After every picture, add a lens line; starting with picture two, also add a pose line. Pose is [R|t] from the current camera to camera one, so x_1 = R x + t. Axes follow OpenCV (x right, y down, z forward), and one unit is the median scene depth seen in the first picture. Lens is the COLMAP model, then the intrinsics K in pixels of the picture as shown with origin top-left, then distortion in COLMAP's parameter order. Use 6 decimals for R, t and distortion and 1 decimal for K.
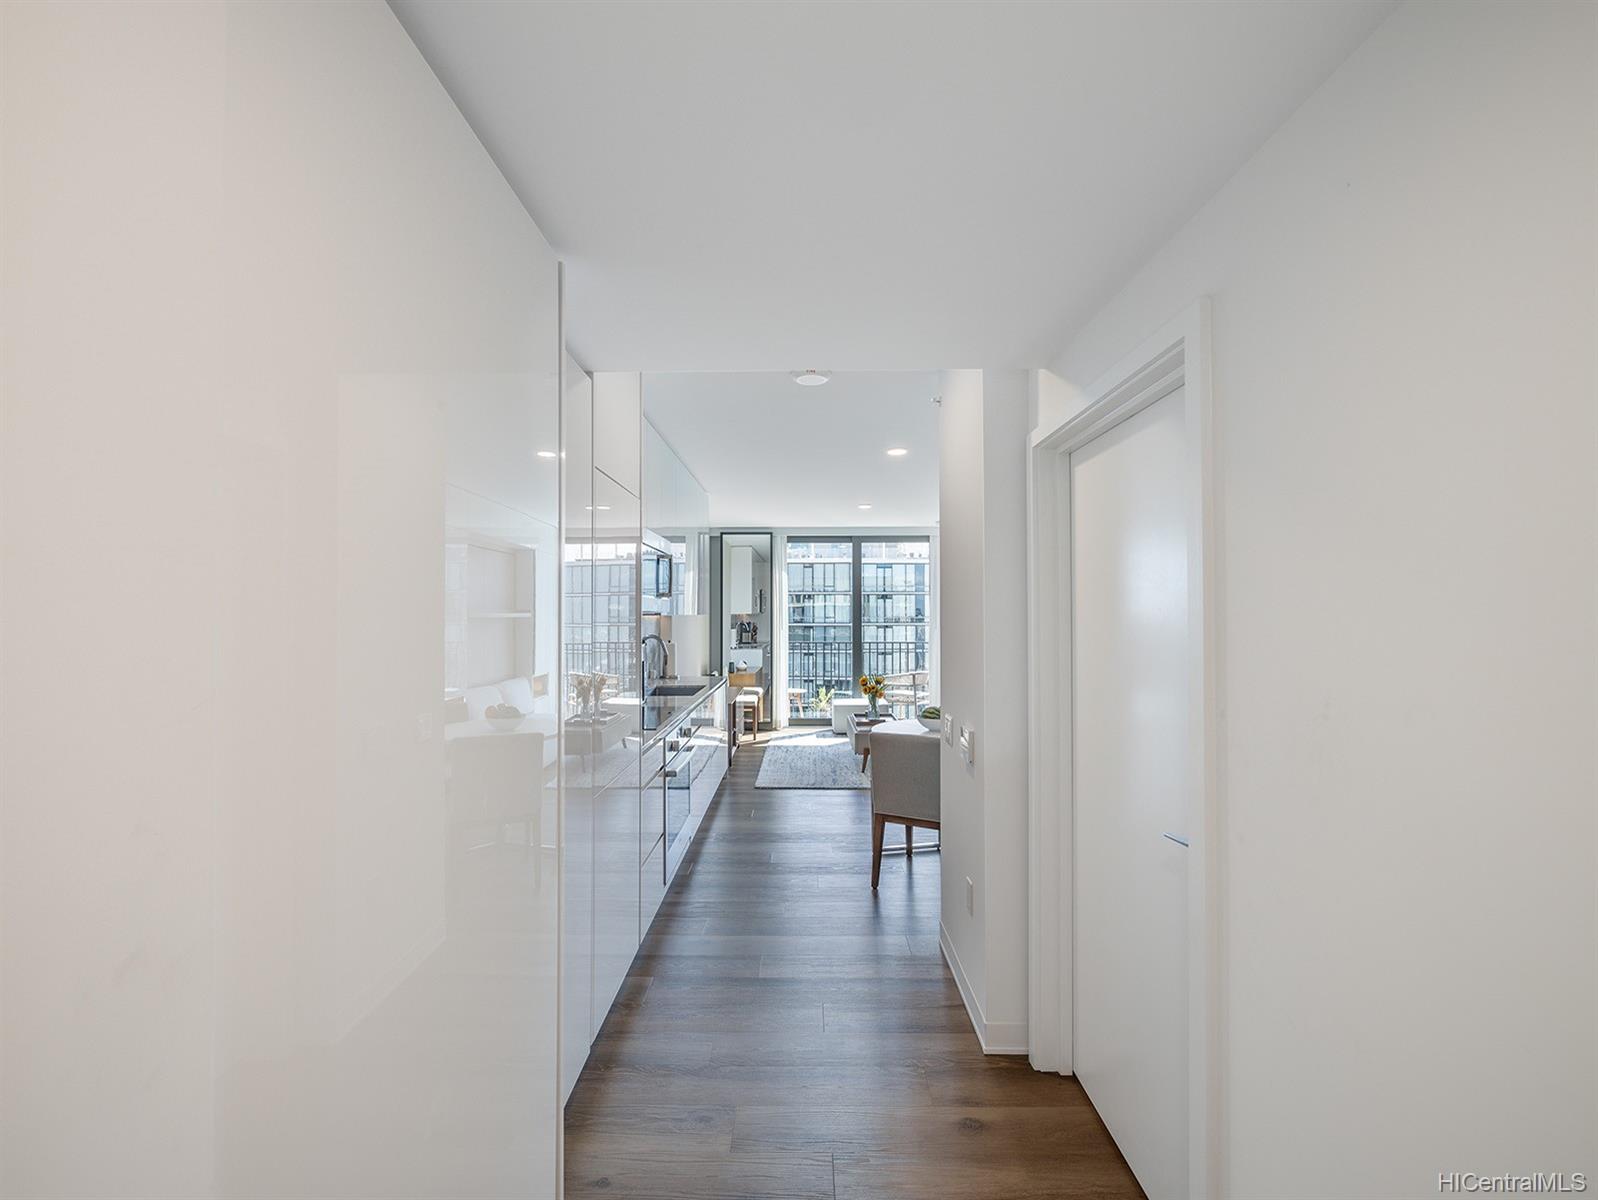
lens RADIAL K [[677.9, 0, 801.7], [0, 677.9, 600.4], [0, 0, 1]] dist [-0.005063, -0.000270]
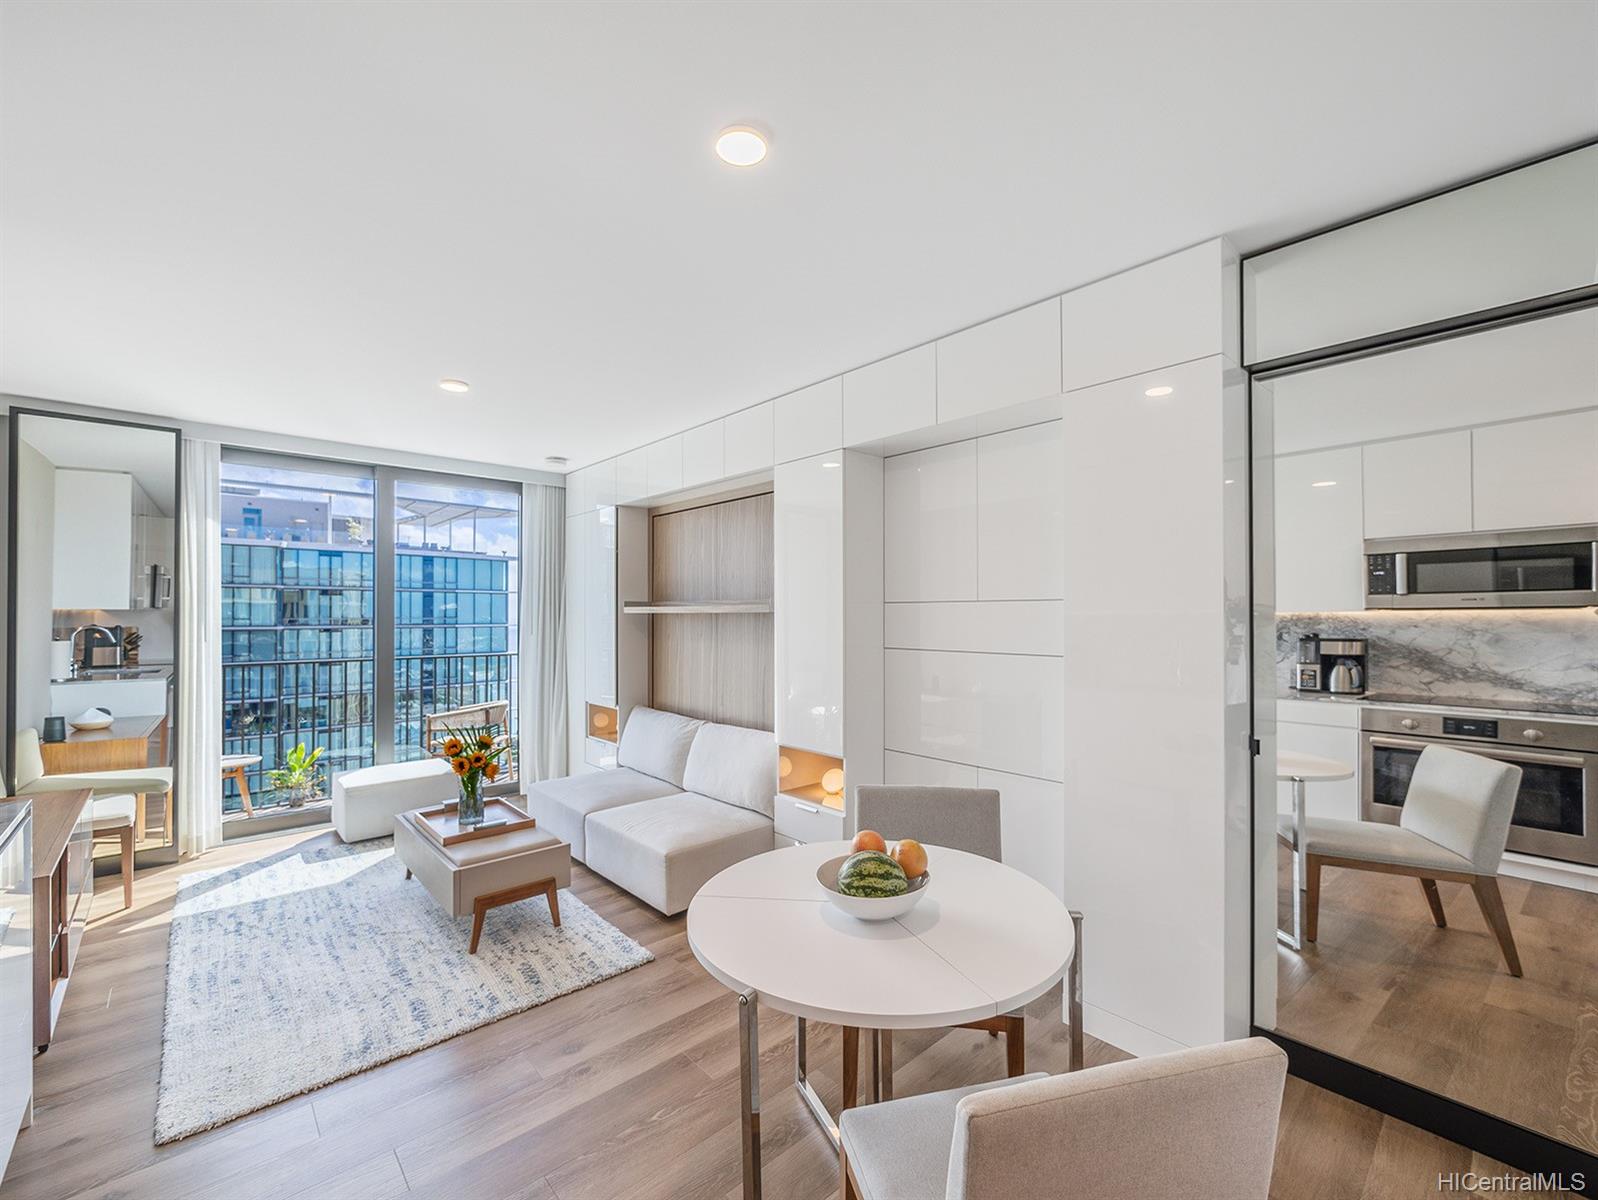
lens RADIAL K [[677.9, 0, 787.9], [0, 677.9, 607.9], [0, 0, 1]] dist [-0.005063, -0.000270]
pose [[0.745150, 0.008308, 0.666845, -0.036261], [-0.014529, 0.999887, 0.003779, 0.010949], [-0.666739, -0.012504, 0.745187, 0.339769]]
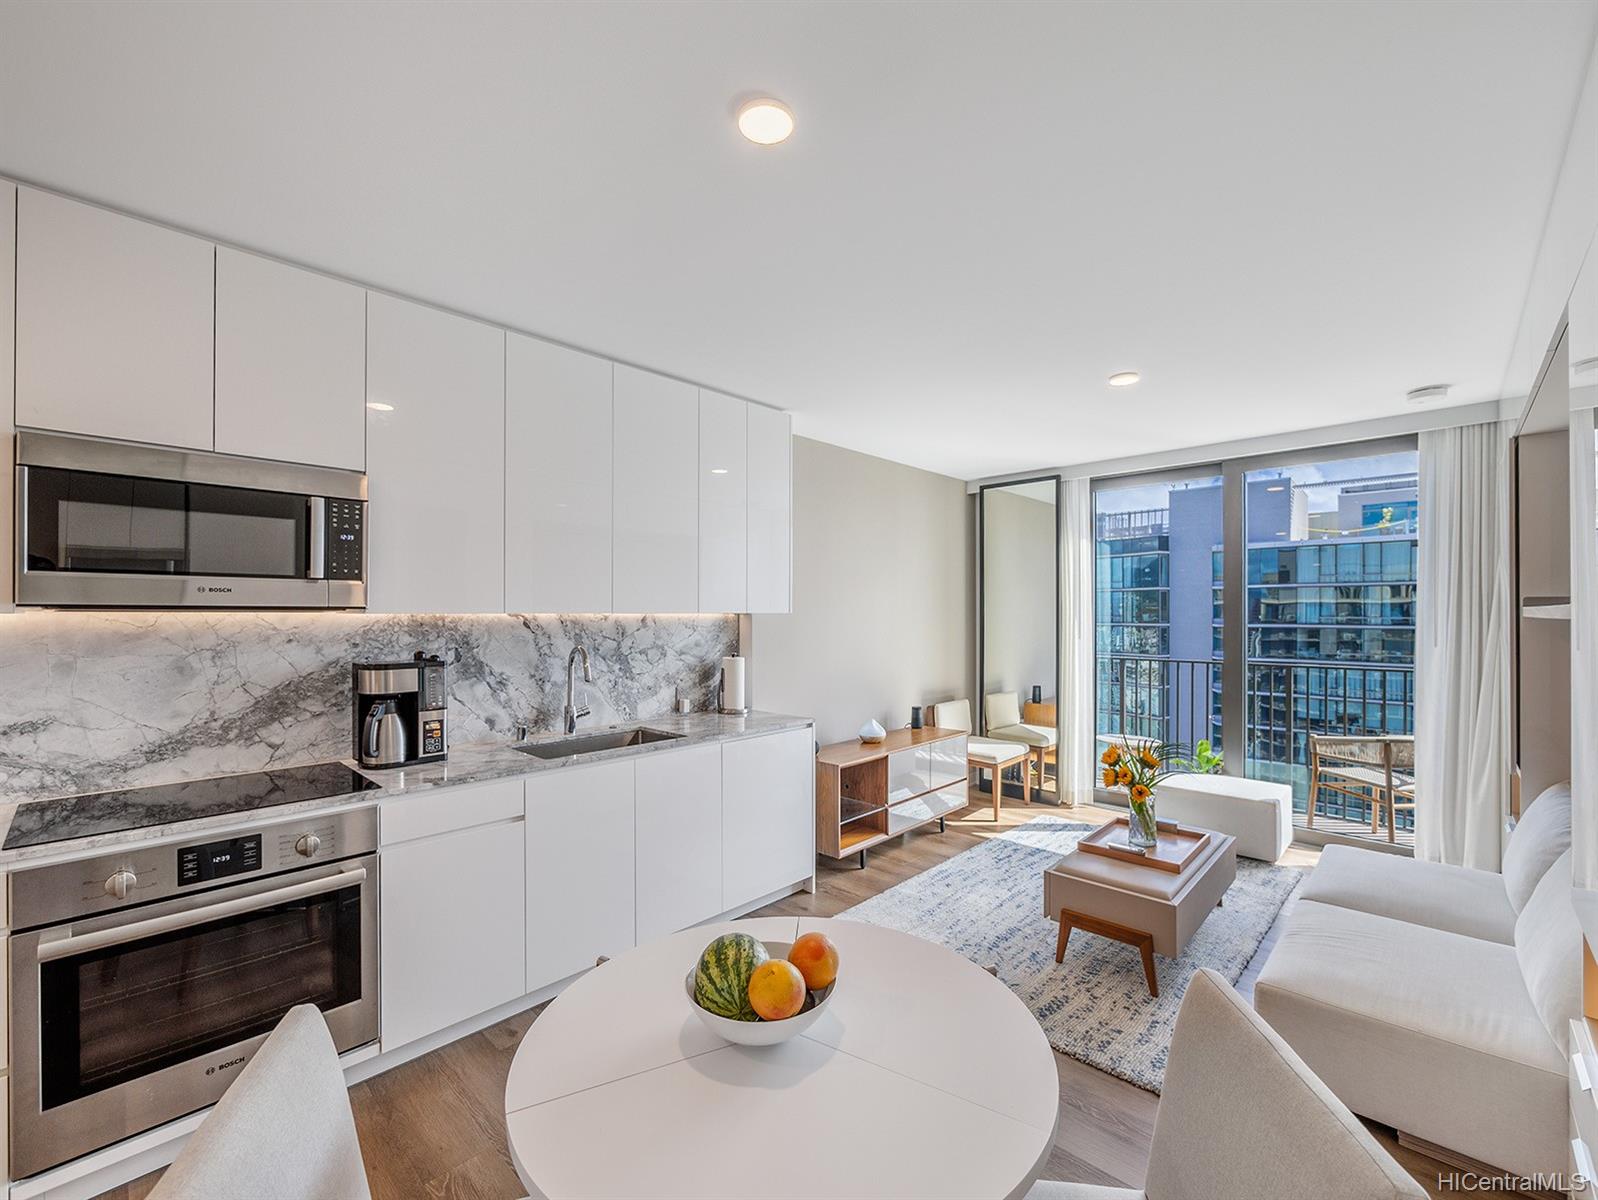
lens RADIAL K [[677.9, 0, 807.9], [0, 677.9, 613.3], [0, 0, 1]] dist [-0.005063, -0.000270]
pose [[0.732773, -0.002790, -0.680467, 0.176675], [0.015550, 0.999799, 0.012646, 0.009296], [0.680295, -0.019848, 0.732670, 0.364658]]
